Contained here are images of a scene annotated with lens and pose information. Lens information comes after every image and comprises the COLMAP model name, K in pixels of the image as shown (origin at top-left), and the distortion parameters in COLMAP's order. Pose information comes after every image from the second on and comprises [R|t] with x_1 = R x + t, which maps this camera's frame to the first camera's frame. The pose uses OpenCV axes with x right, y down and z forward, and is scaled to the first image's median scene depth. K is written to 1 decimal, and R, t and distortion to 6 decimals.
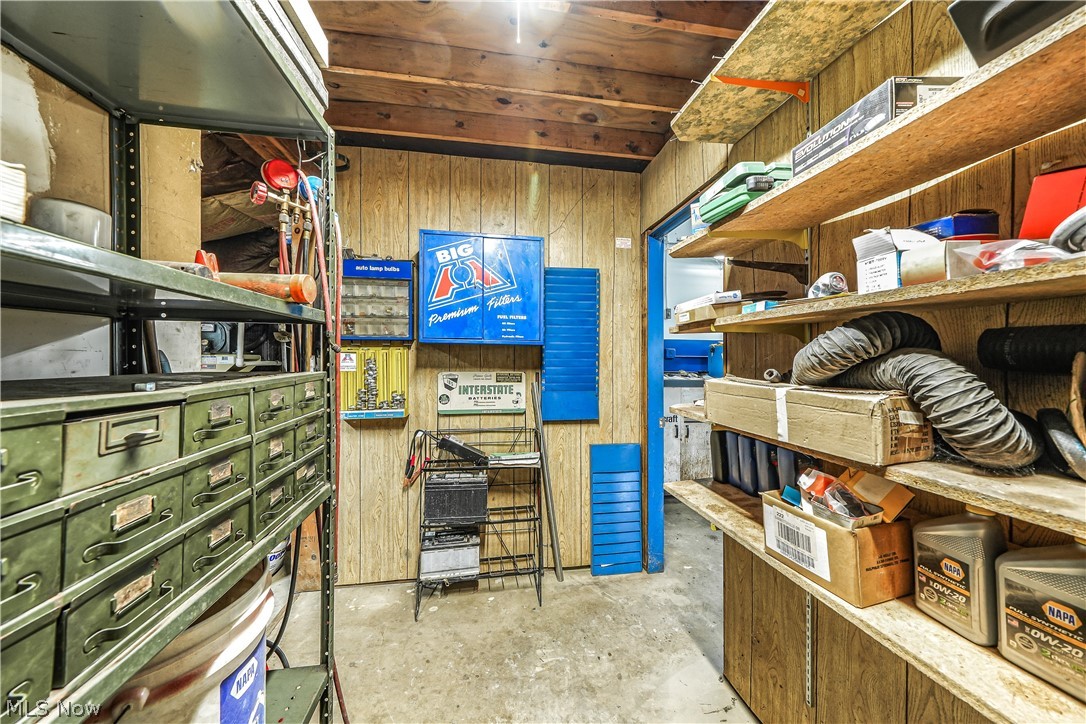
lens RADIAL K [[375.0, 0, 545.1], [0, 375.0, 360.6], [0, 0, 1]] dist [-0.013246, 0.000579]
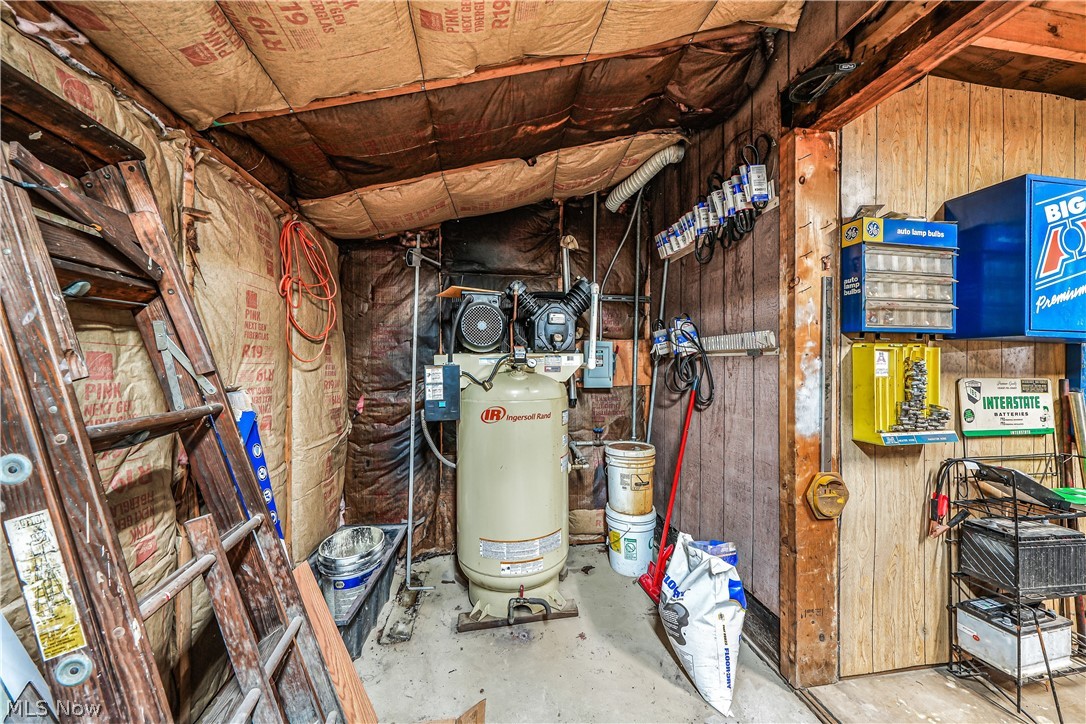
lens RADIAL K [[375.0, 0, 503.8], [0, 375.0, 363.6], [0, 0, 1]] dist [-0.013246, 0.000579]
pose [[0.999495, 0.003377, -0.031595, -1.165617], [-0.003579, 0.999973, -0.006344, 0.010265], [0.031573, 0.006454, 0.999481, 0.261139]]
